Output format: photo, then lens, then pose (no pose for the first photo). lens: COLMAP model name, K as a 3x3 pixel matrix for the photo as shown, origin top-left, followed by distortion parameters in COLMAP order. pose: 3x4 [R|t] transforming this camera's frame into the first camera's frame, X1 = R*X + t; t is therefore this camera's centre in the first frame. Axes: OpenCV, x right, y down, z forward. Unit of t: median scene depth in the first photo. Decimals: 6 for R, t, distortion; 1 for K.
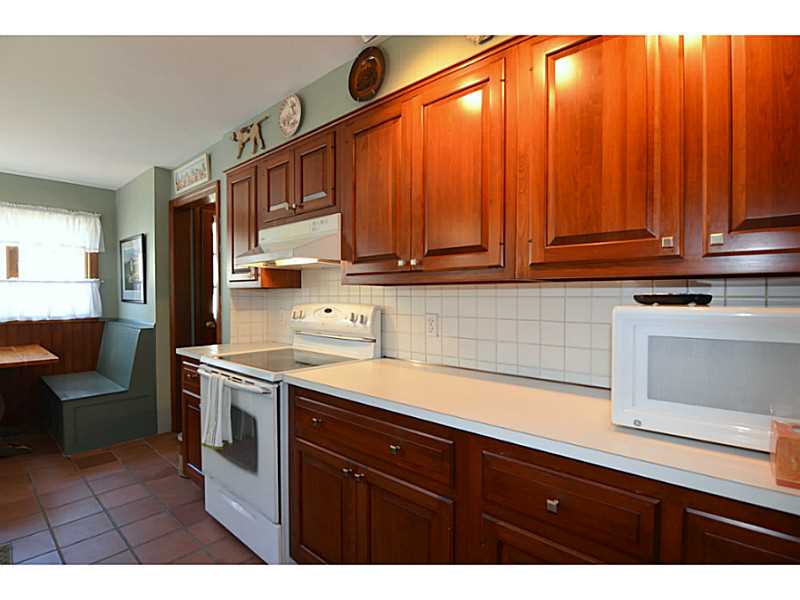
lens RADIAL K [[404.9, 0, 399.5], [0, 404.9, 301.1], [0, 0, 1]] dist [-0.011518, -0.004658]
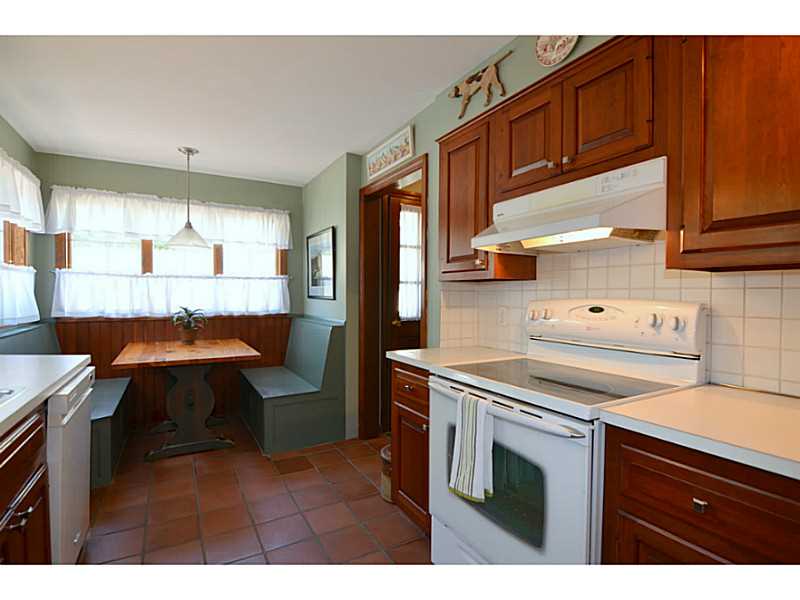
lens RADIAL K [[404.9, 0, 400.5], [0, 404.9, 301.0], [0, 0, 1]] dist [-0.011518, -0.004658]
pose [[0.948766, 0.009723, -0.315830, -0.239046], [-0.010329, 0.999947, -0.000243, 0.010225], [0.315811, 0.003493, 0.948816, 0.188926]]
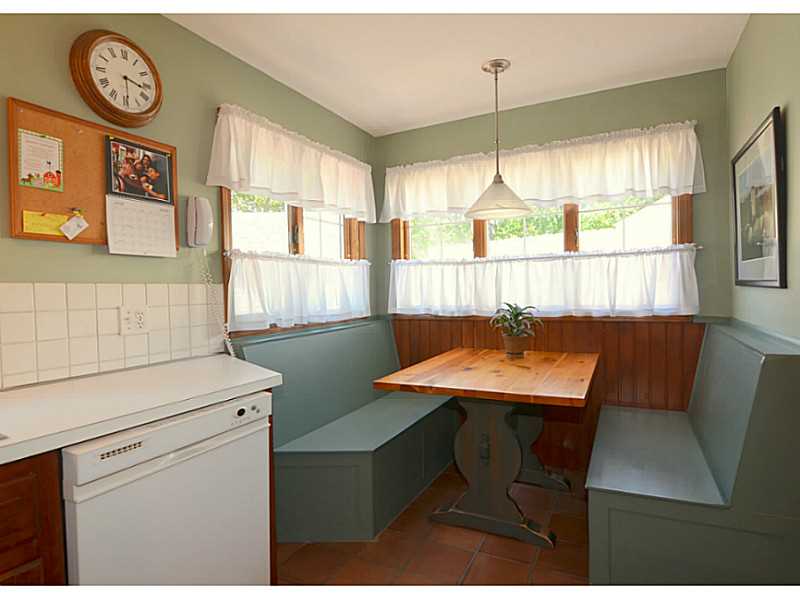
lens RADIAL K [[445.8, 0, 397.0], [0, 445.8, 301.8], [0, 0, 1]] dist [-0.013002, -0.003199]
pose [[0.253106, 0.019049, -0.967251, -0.418672], [0.007863, 0.999733, 0.021747, 0.010151], [0.967407, -0.013110, 0.252889, 0.706506]]
